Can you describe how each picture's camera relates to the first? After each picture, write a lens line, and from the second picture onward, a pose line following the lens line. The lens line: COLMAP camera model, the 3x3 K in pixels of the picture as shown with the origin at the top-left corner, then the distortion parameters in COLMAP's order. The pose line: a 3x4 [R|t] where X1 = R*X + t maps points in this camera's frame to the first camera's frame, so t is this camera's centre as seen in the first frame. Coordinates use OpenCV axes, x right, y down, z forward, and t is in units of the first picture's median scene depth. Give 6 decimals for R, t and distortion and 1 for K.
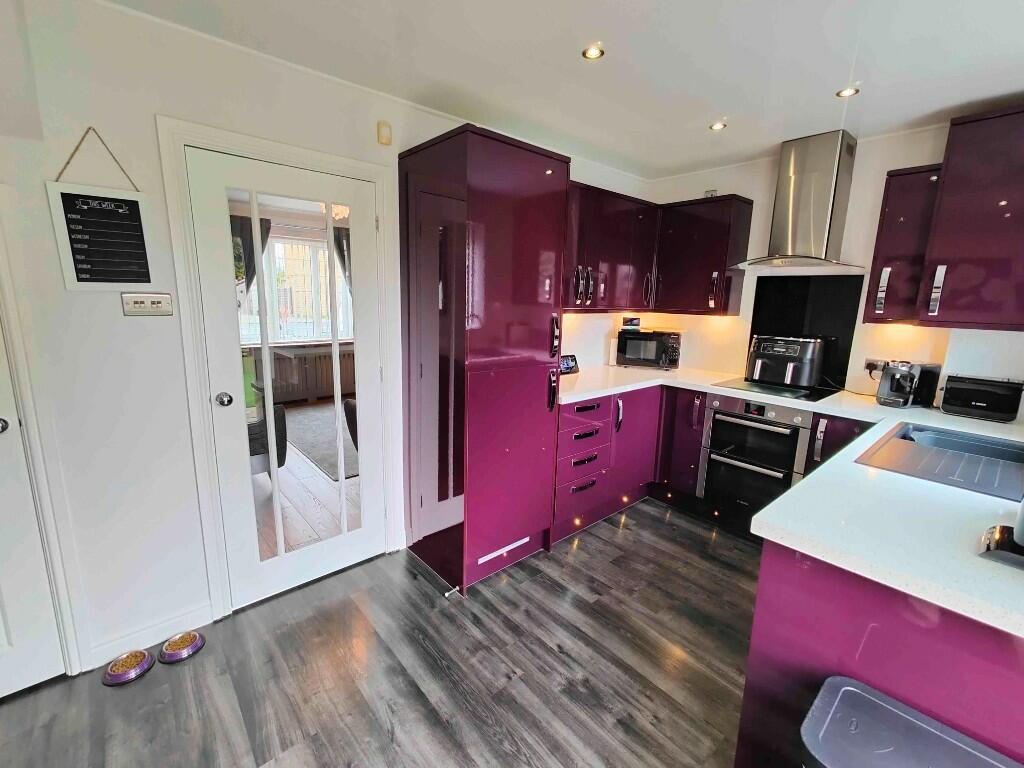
lens RADIAL K [[448.6, 0, 506.8], [0, 448.6, 382.9], [0, 0, 1]] dist [0.009748, 0.000420]
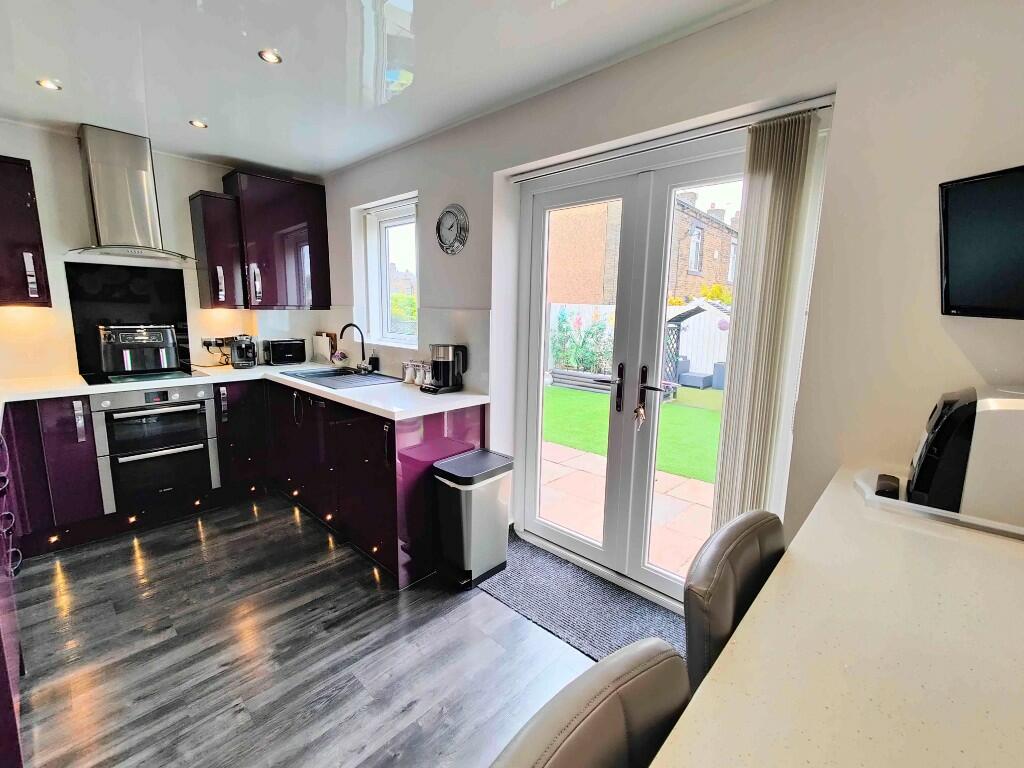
lens RADIAL K [[448.6, 0, 514.4], [0, 448.6, 384.4], [0, 0, 1]] dist [0.009748, 0.000420]
pose [[-0.105857, -0.189485, 0.976161, -0.742597], [0.175711, 0.962664, 0.205920, -0.050325], [-0.978734, 0.193321, -0.068610, 0.376370]]
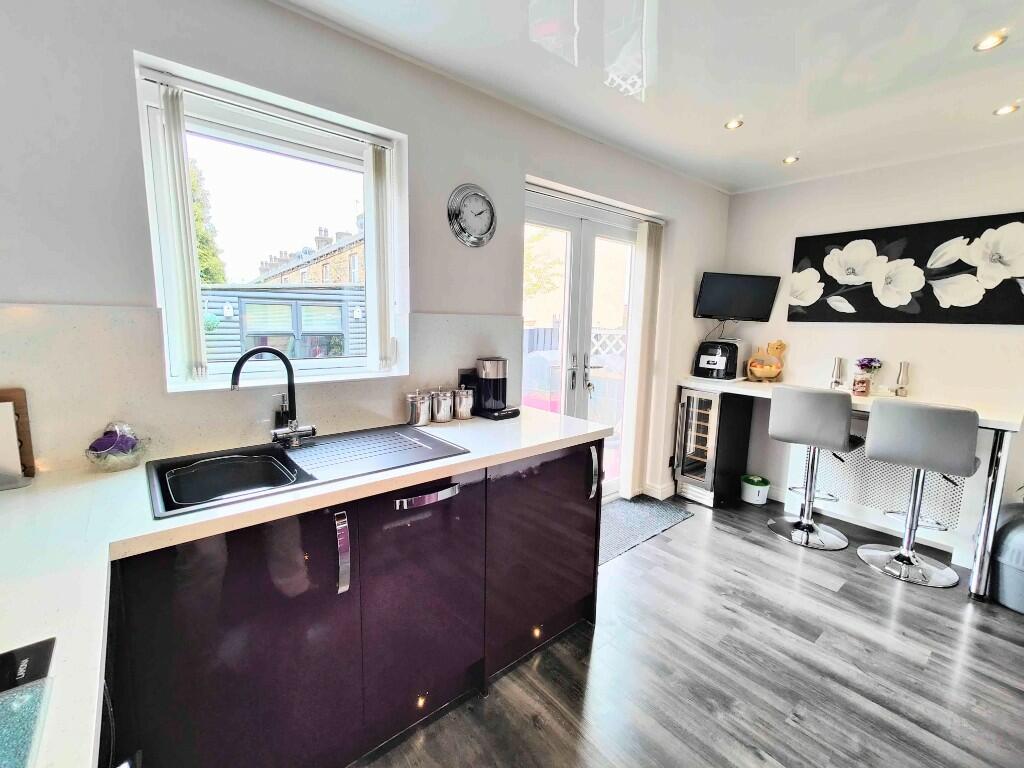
lens RADIAL K [[448.6, 0, 518.3], [0, 448.6, 382.3], [0, 0, 1]] dist [0.009748, 0.000420]
pose [[-0.999234, -0.038748, -0.005442, 0.551990], [-0.038311, 0.940595, 0.337363, -0.242237], [-0.007953, 0.337313, -0.941359, 1.513973]]
